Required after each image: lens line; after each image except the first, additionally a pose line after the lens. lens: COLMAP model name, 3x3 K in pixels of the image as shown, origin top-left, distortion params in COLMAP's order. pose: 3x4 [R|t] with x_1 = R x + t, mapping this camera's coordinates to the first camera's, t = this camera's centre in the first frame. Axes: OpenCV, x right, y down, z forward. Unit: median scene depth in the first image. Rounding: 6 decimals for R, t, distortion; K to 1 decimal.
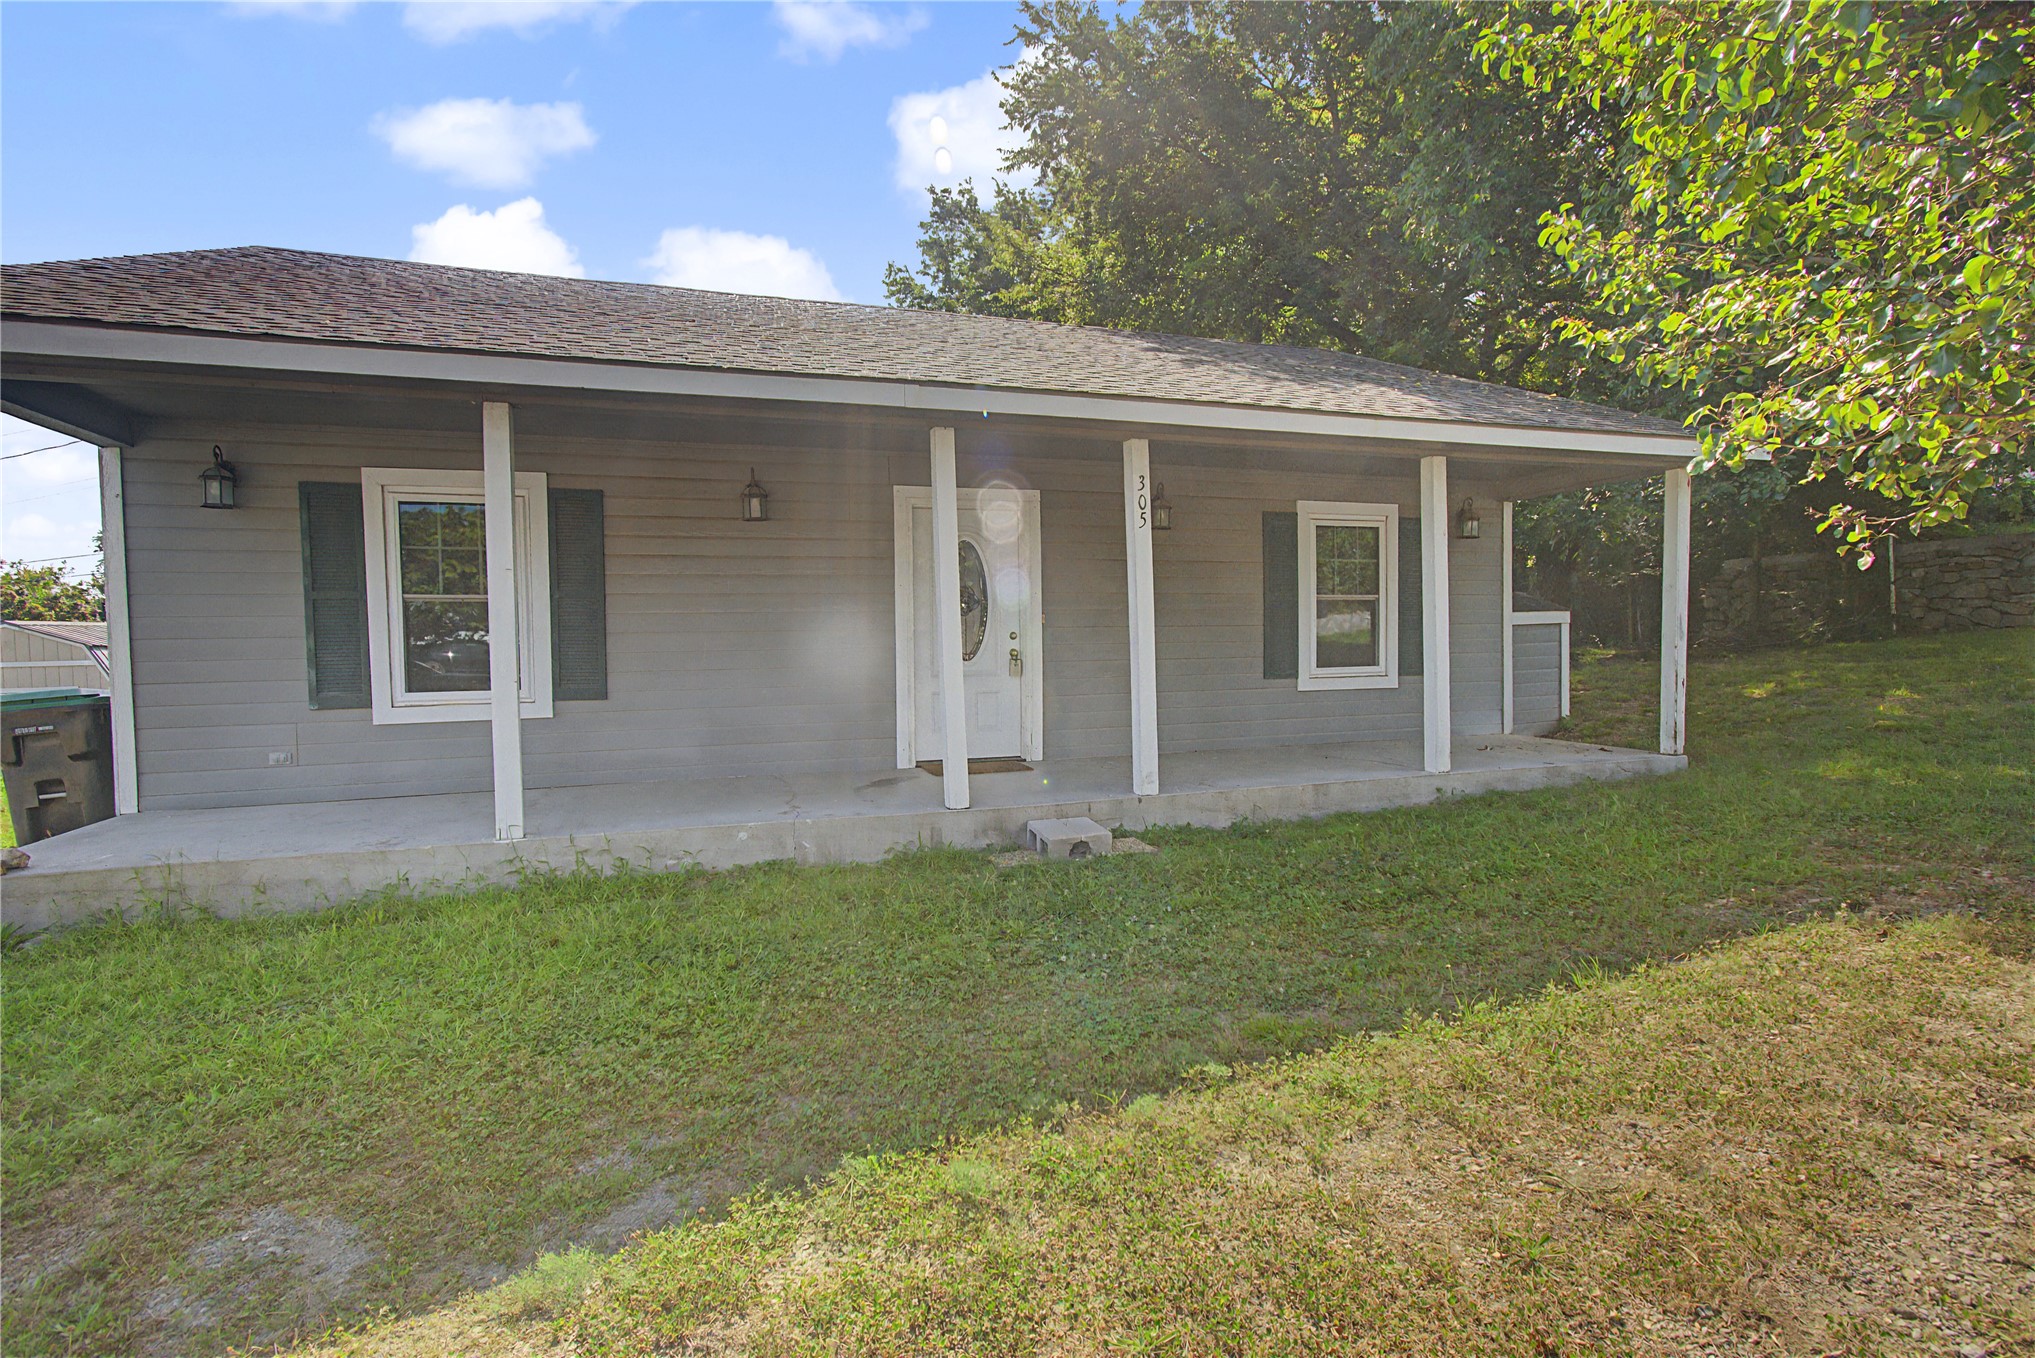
lens RADIAL K [[985.4, 0, 1017.5], [0, 985.4, 679.0], [0, 0, 1]] dist [0.010665, 0.000241]
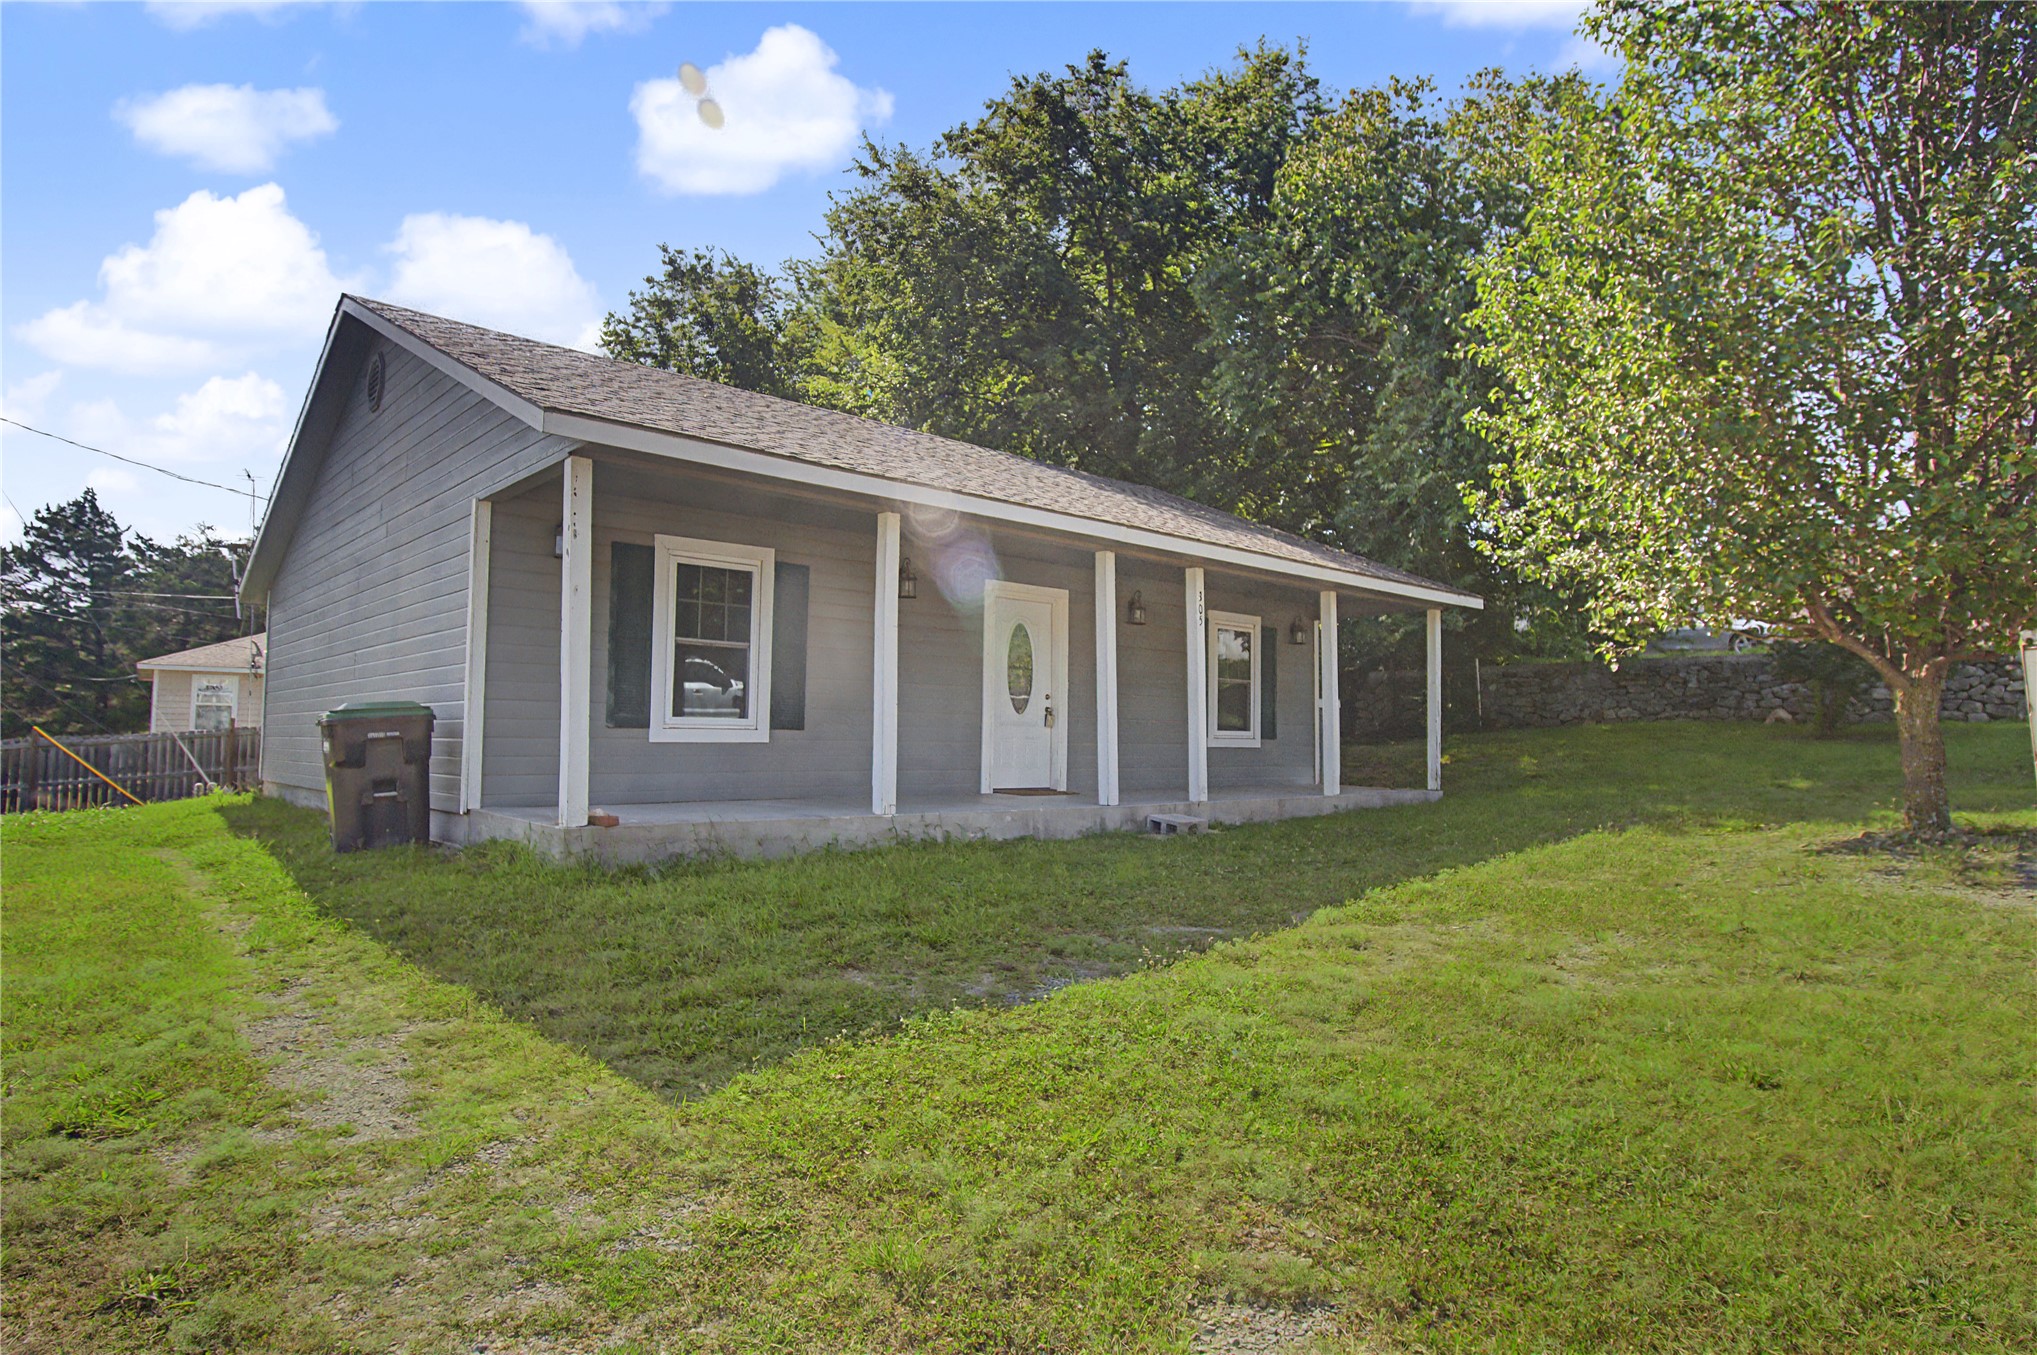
lens RADIAL K [[1143.1, 0, 1018.5], [0, 1143.1, 677.5], [0, 0, 1]] dist [-0.002716, -0.000479]
pose [[0.912979, 0.050814, 0.404831, -0.678593], [-0.012233, 0.995177, -0.097325, 0.082663], [-0.407824, 0.083903, 0.909197, -0.391097]]
